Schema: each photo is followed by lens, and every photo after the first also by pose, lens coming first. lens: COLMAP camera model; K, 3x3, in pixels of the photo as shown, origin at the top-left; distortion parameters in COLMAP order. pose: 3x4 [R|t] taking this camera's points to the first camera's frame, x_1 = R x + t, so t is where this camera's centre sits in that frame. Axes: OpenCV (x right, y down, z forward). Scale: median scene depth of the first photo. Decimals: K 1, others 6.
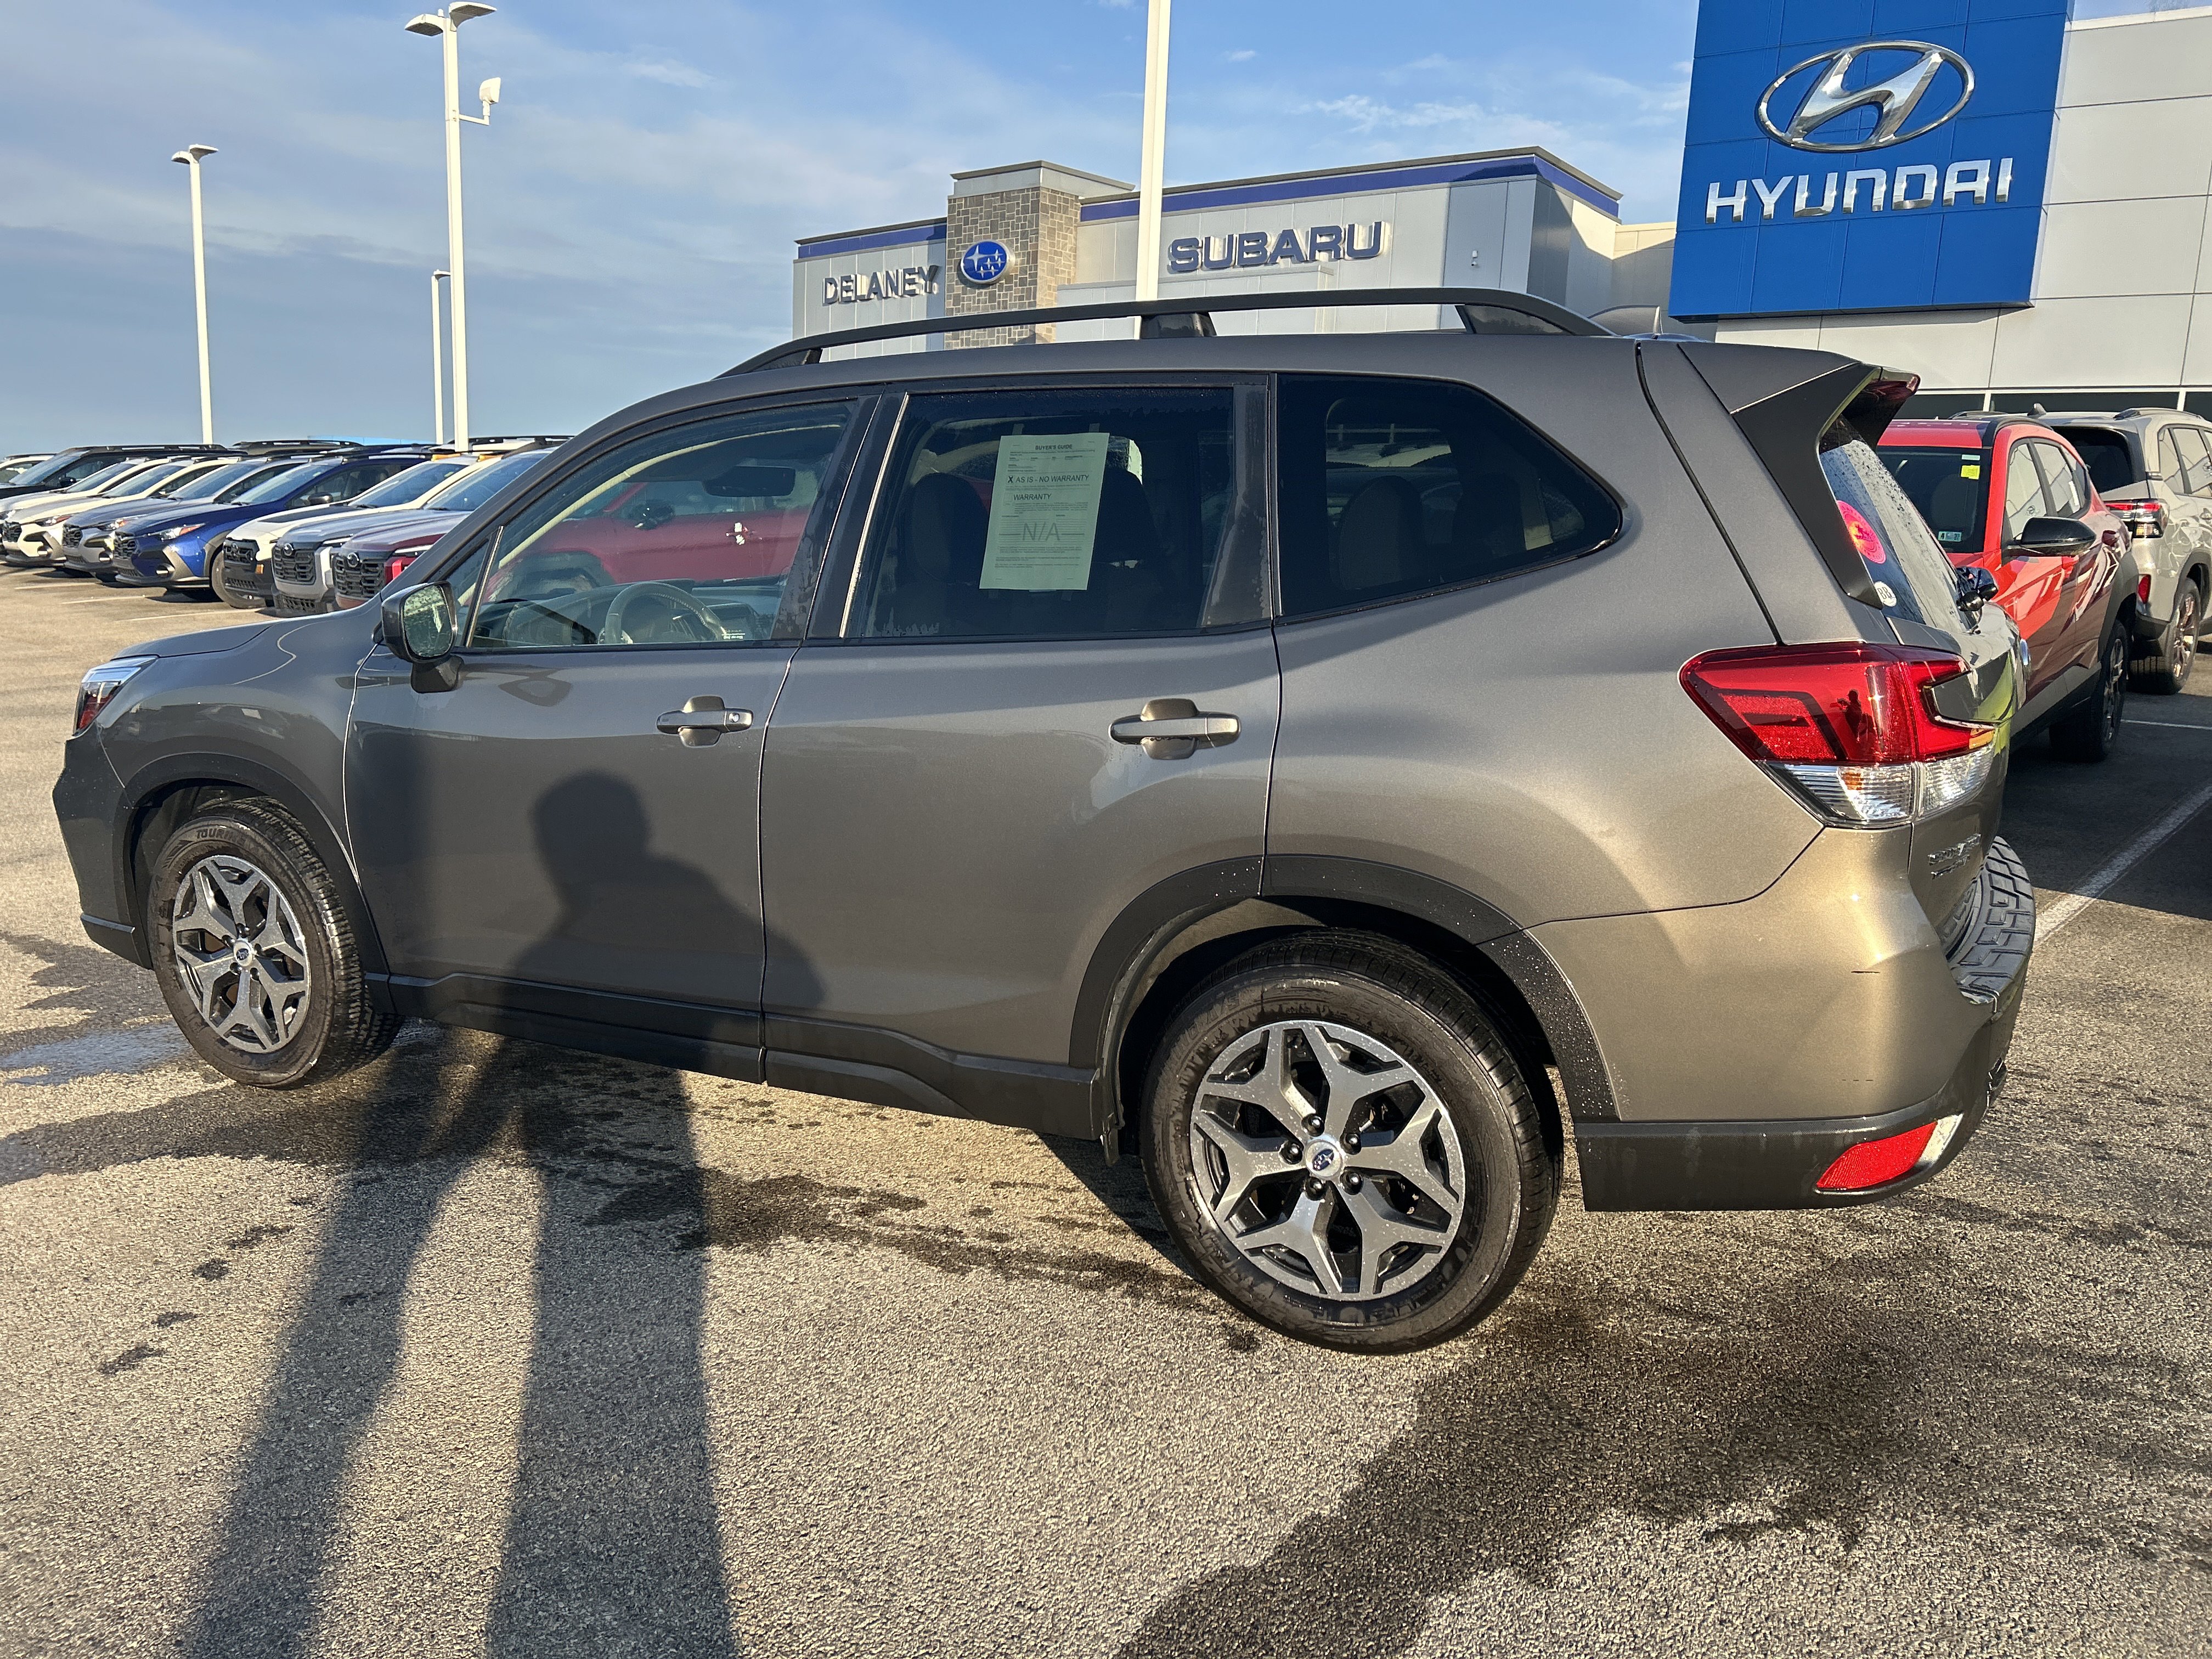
lens RADIAL K [[1684.4, 0, 1131.3], [0, 1684.4, 831.9], [0, 0, 1]] dist [0.051976, -0.050702]
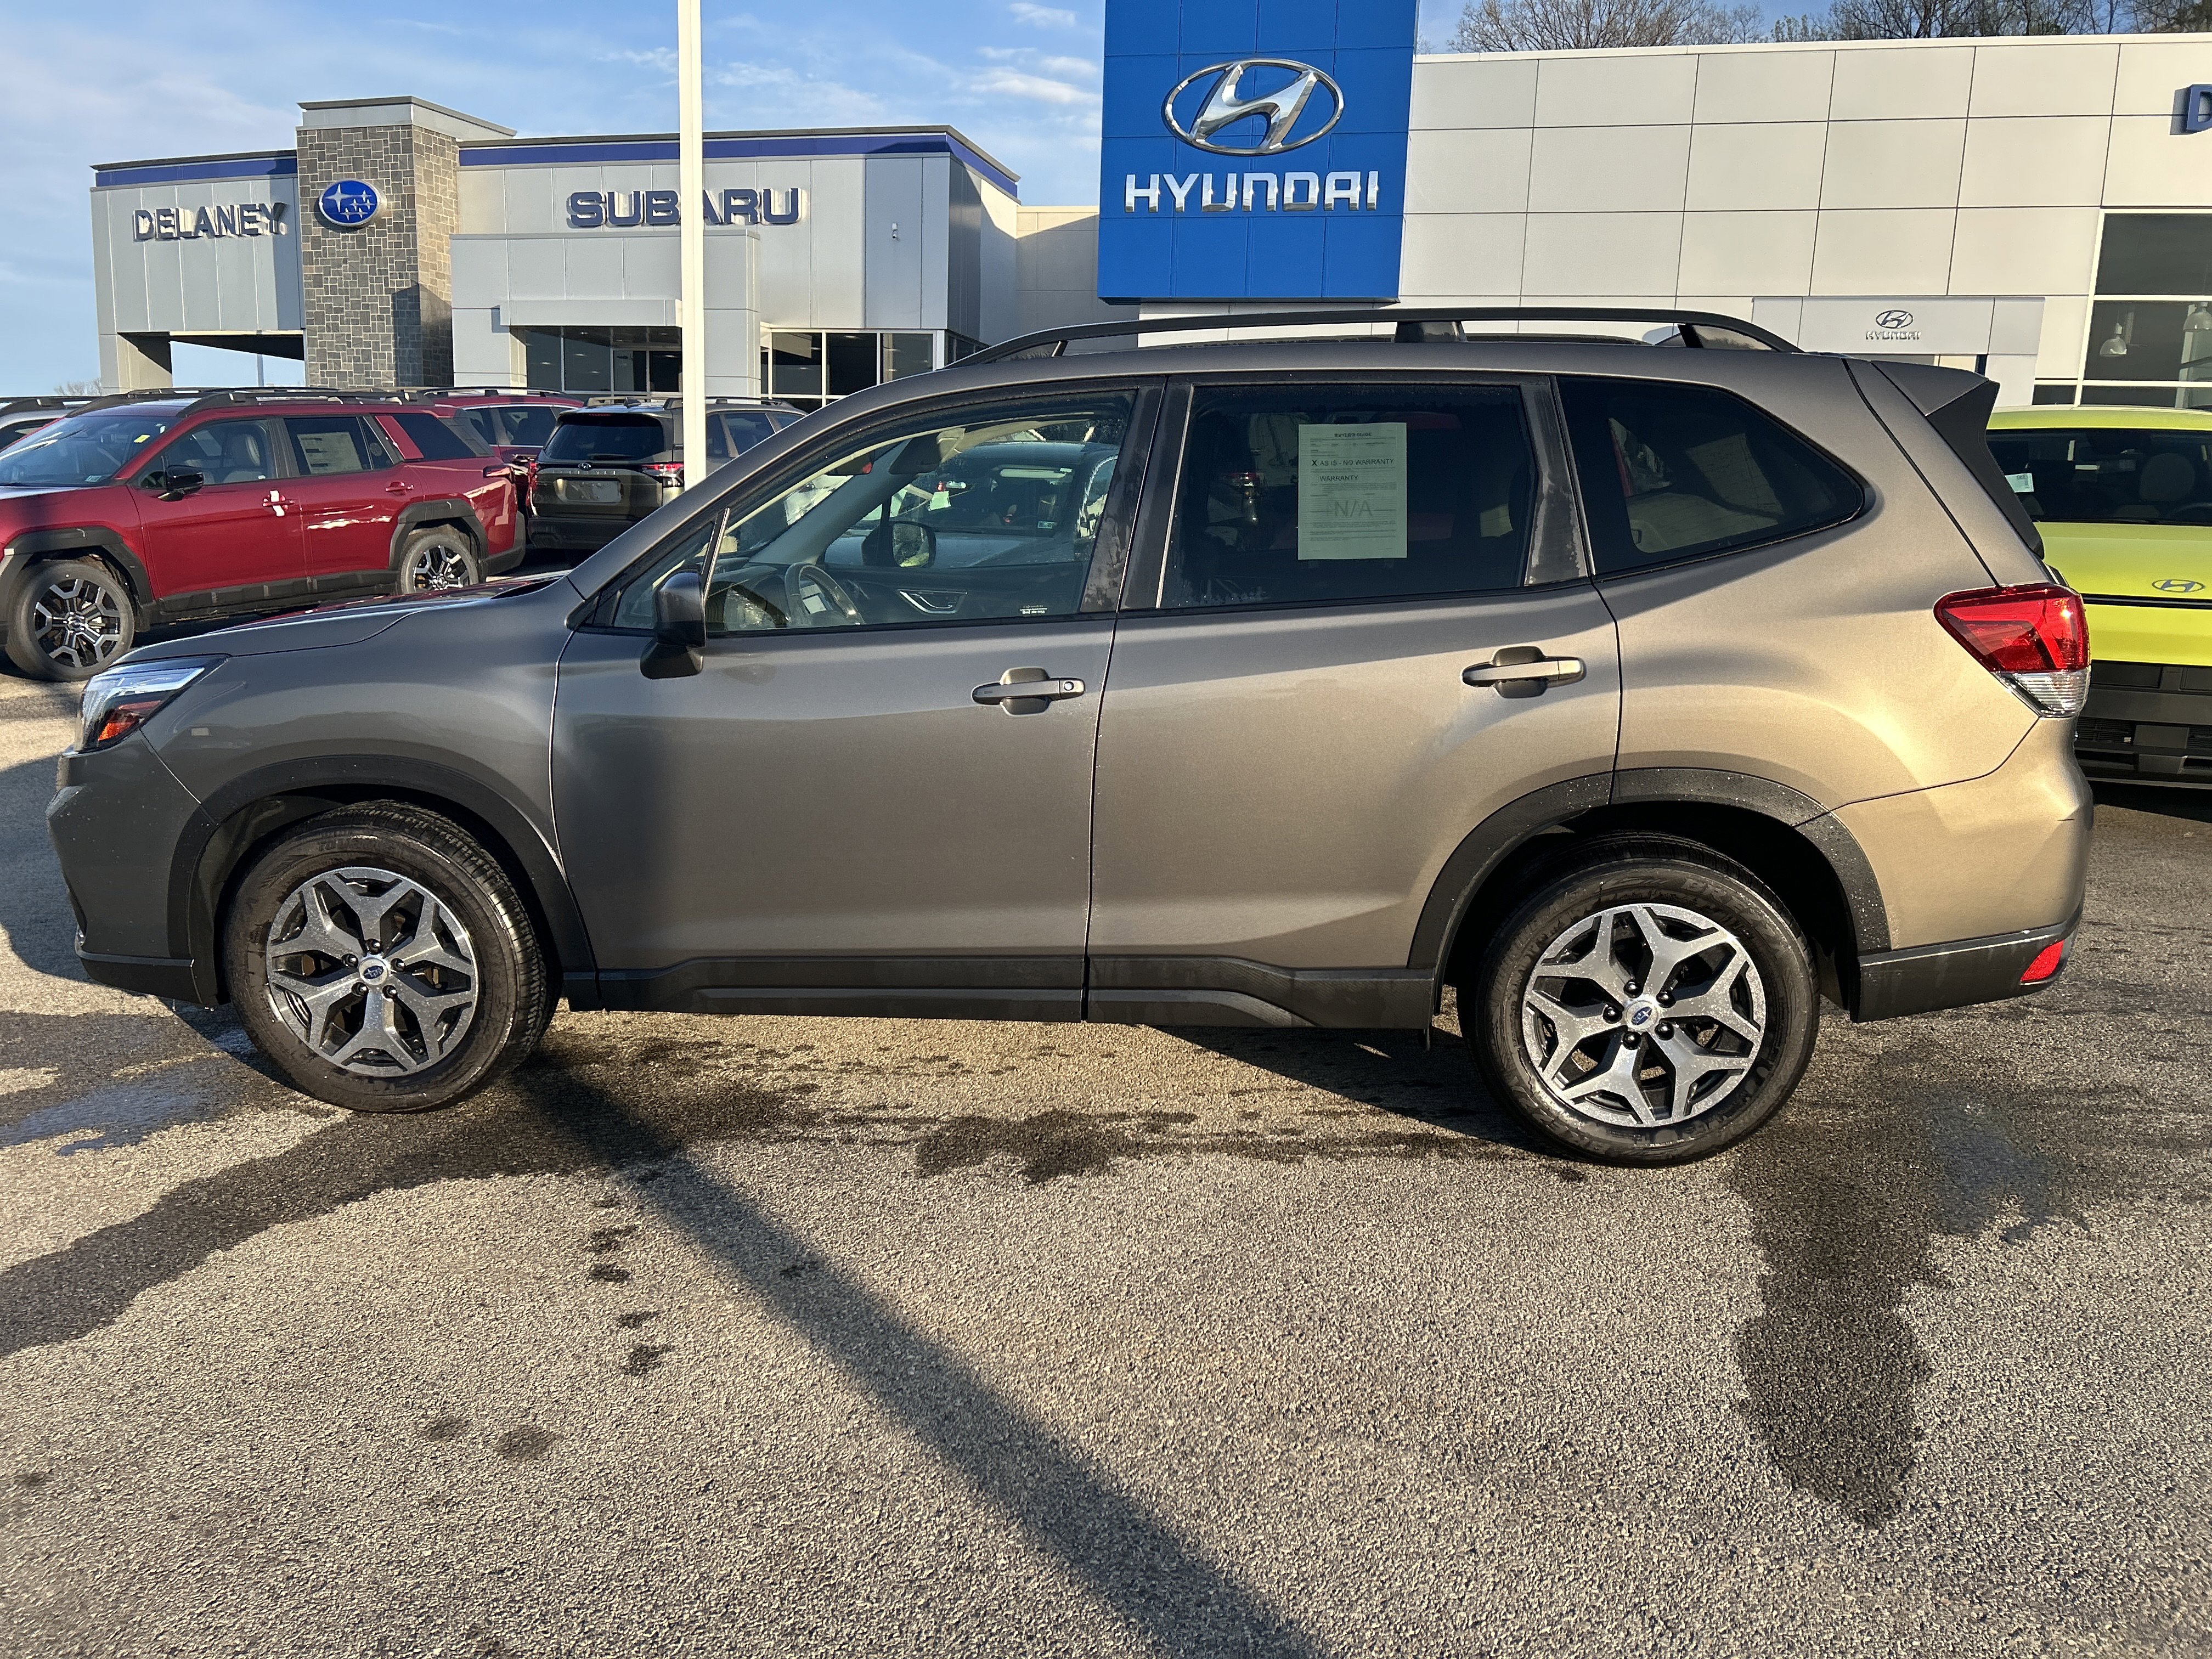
lens RADIAL K [[1673.9, 0, 1134.9], [0, 1673.9, 834.1], [0, 0, 1]] dist [0.046237, -0.044478]
pose [[0.928484, -0.079541, 0.362753, -0.573915], [0.071701, 0.996810, 0.035049, -0.007081], [-0.364384, -0.006533, 0.931226, -0.009564]]
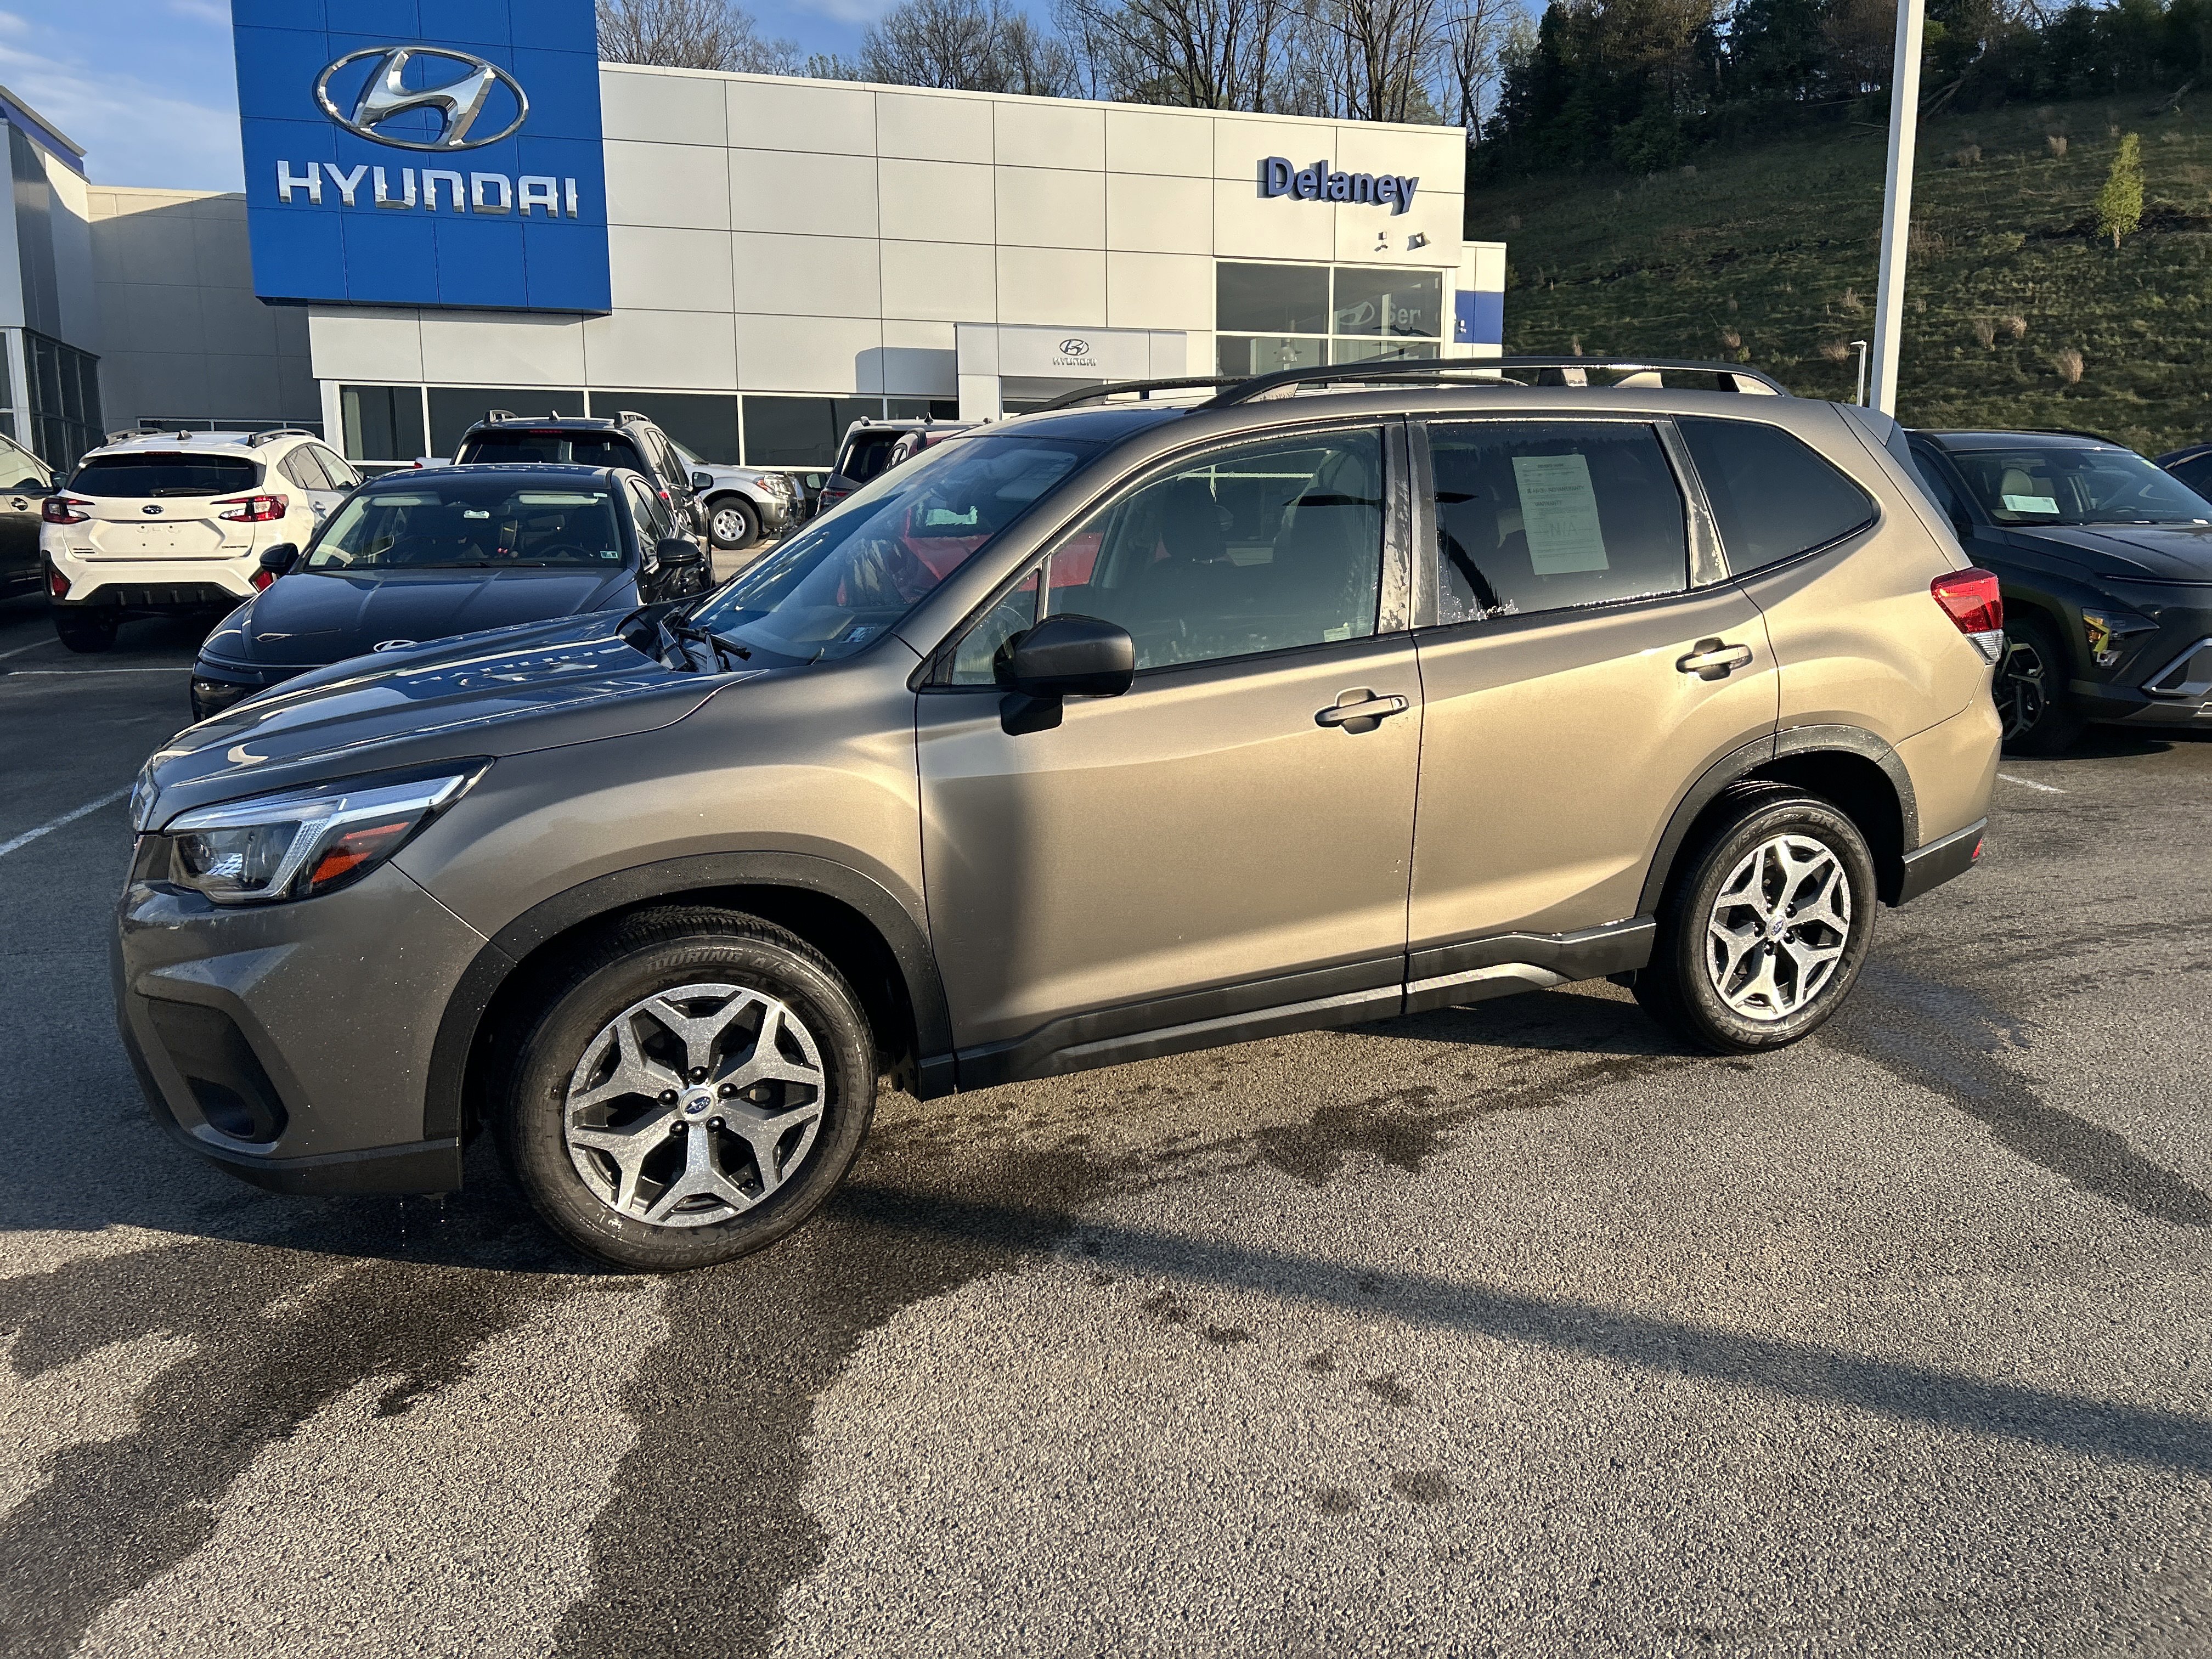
lens RADIAL K [[1663.3, 0, 1137.2], [0, 1663.3, 834.0], [0, 0, 1]] dist [0.054581, -0.059783]
pose [[0.612625, -0.179412, 0.769741, -1.209081], [0.170187, 0.980994, 0.093202, -0.113018], [-0.771833, 0.073902, 0.631515, 0.412149]]
